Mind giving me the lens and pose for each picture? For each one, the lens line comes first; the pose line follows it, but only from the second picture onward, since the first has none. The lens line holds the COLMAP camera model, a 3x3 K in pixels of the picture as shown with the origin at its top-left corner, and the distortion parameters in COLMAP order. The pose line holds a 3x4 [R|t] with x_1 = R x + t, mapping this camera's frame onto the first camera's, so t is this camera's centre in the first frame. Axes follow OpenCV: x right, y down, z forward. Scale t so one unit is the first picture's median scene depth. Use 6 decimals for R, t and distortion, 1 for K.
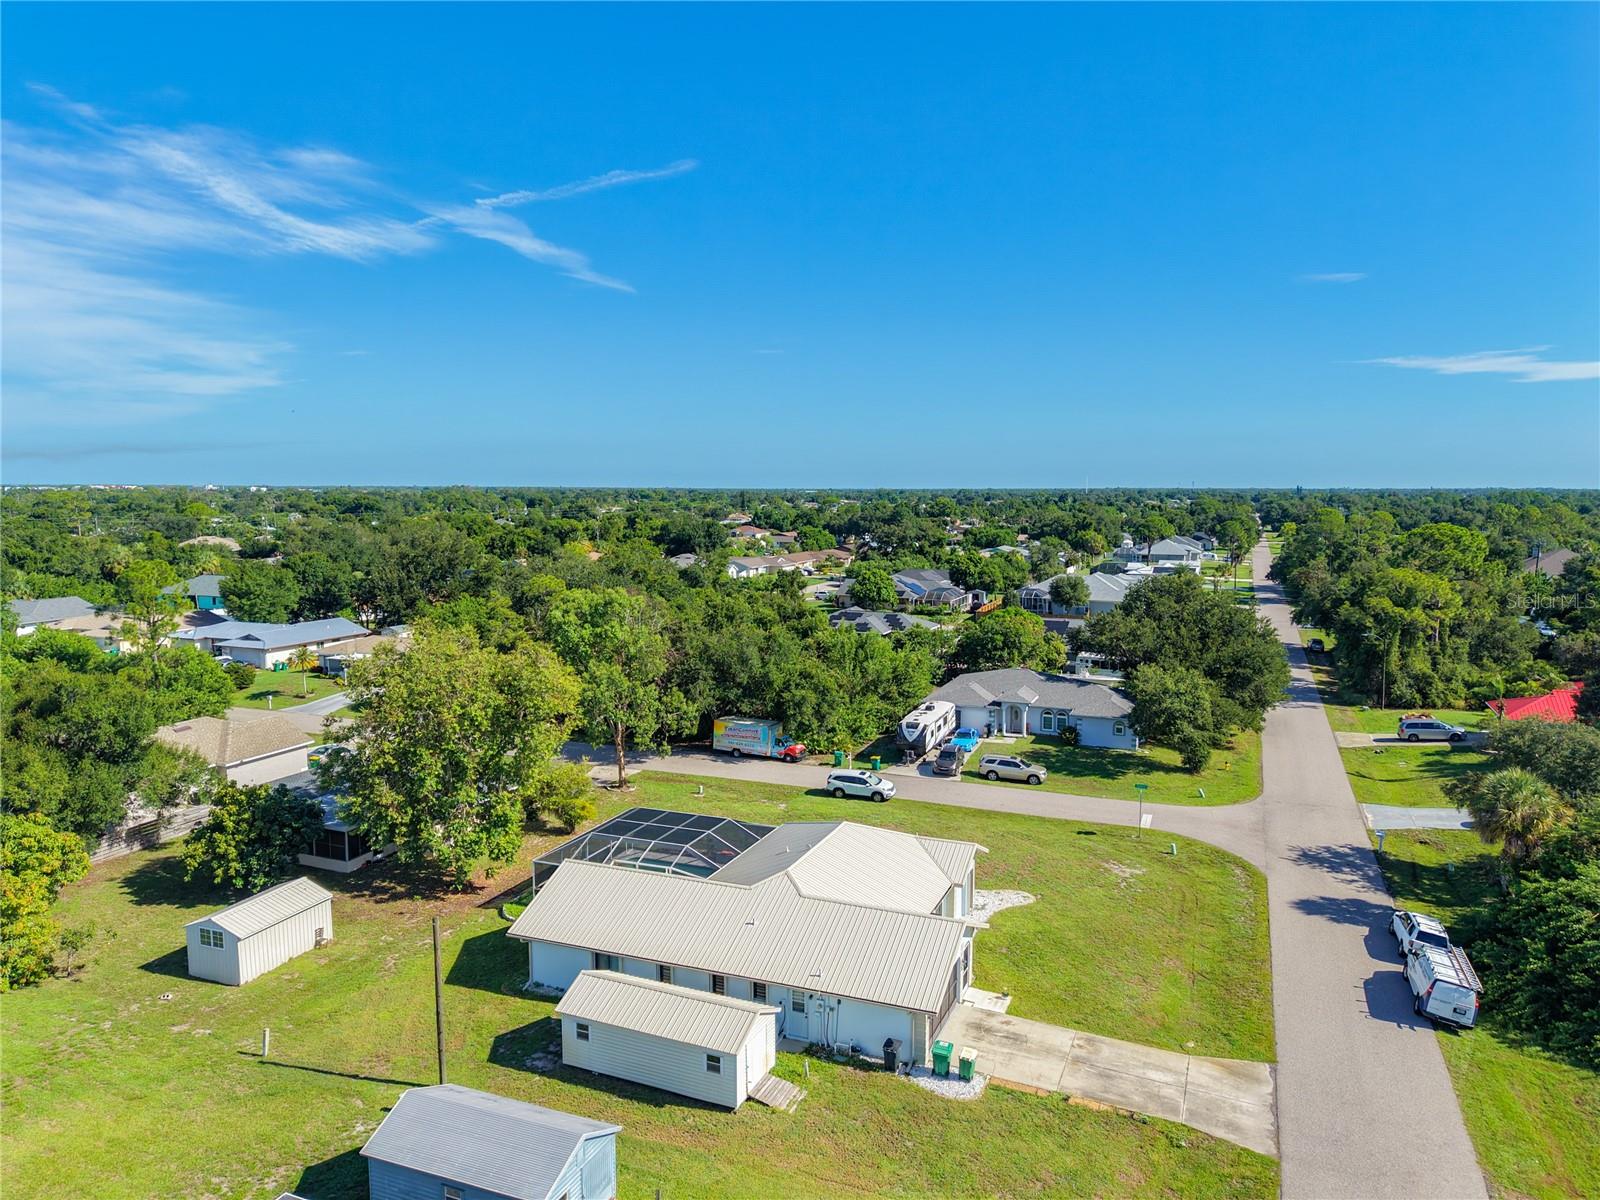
lens RADIAL K [[1078.0, 0, 792.5], [0, 1078.0, 596.0], [0, 0, 1]] dist [0.026041, -0.019072]
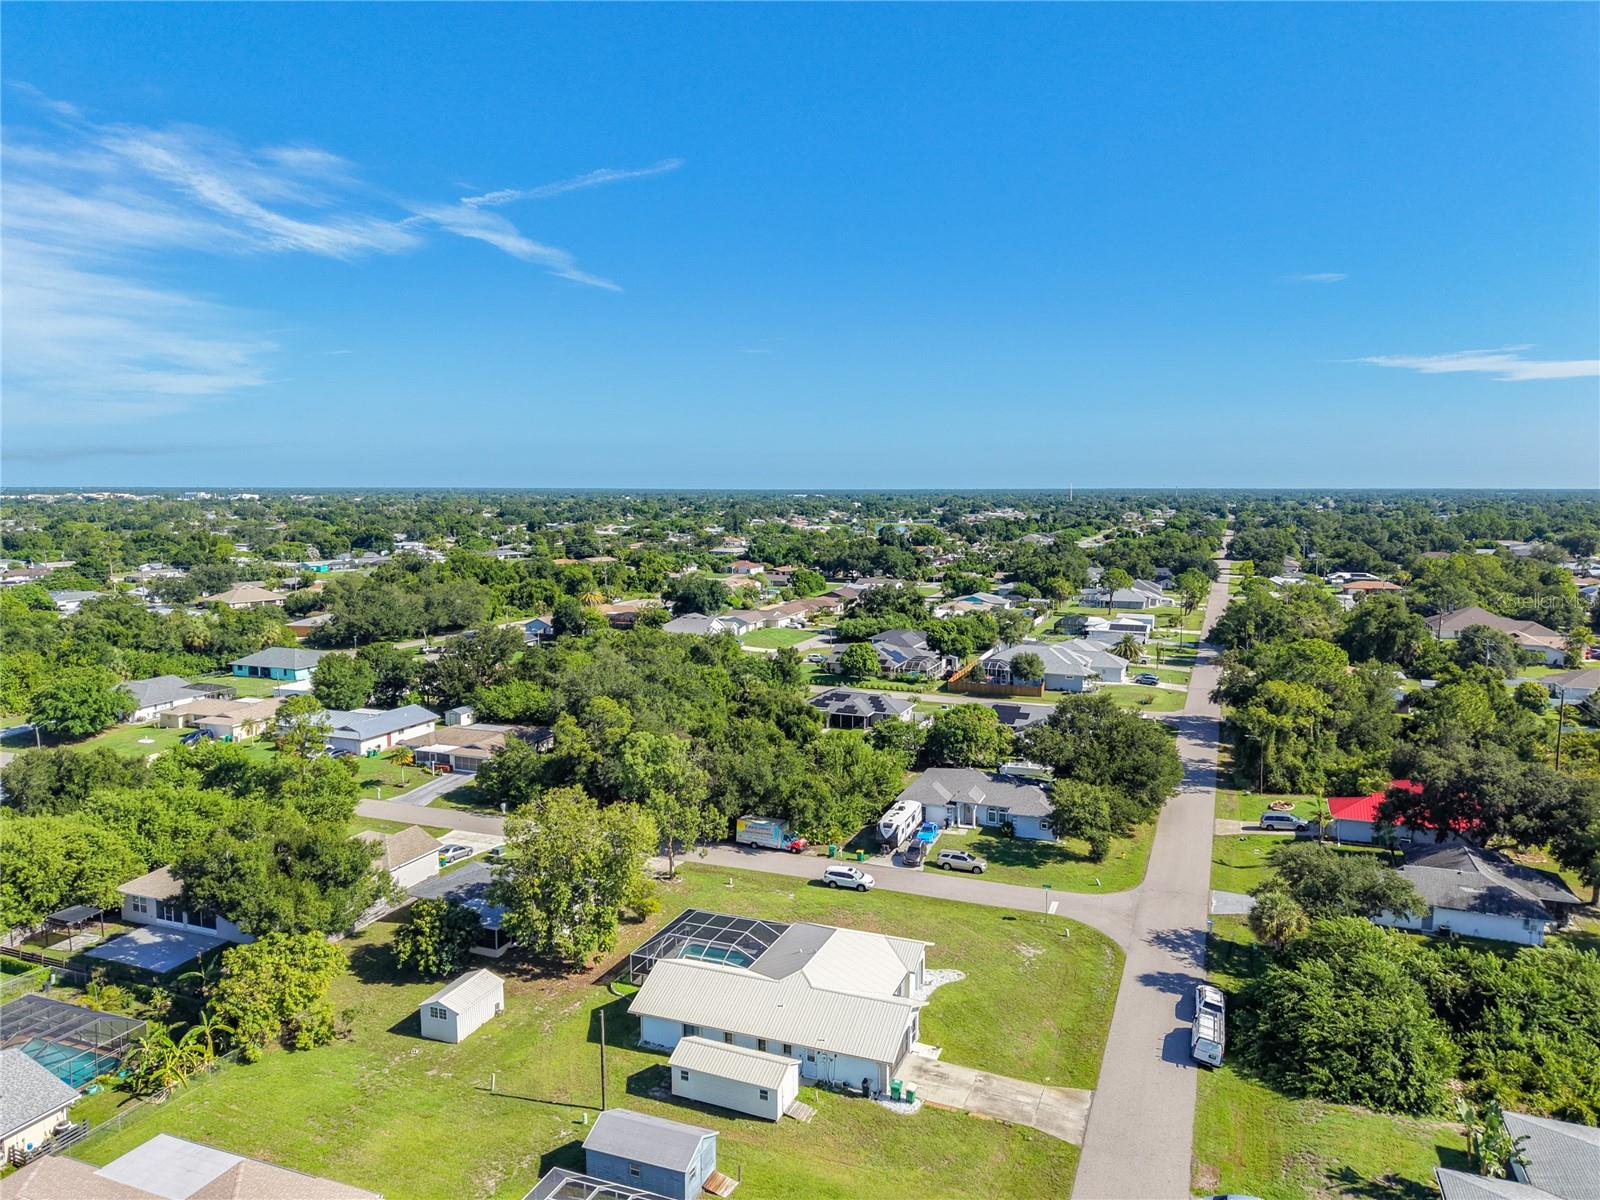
lens RADIAL K [[1078.0, 0, 785.6], [0, 1078.0, 596.0], [0, 0, 1]] dist [0.026041, -0.019072]
pose [[0.999975, -0.005917, 0.003934, -0.020854], [0.005913, 0.999982, 0.001178, -0.192947], [-0.003941, -0.001155, 0.999992, -0.384043]]
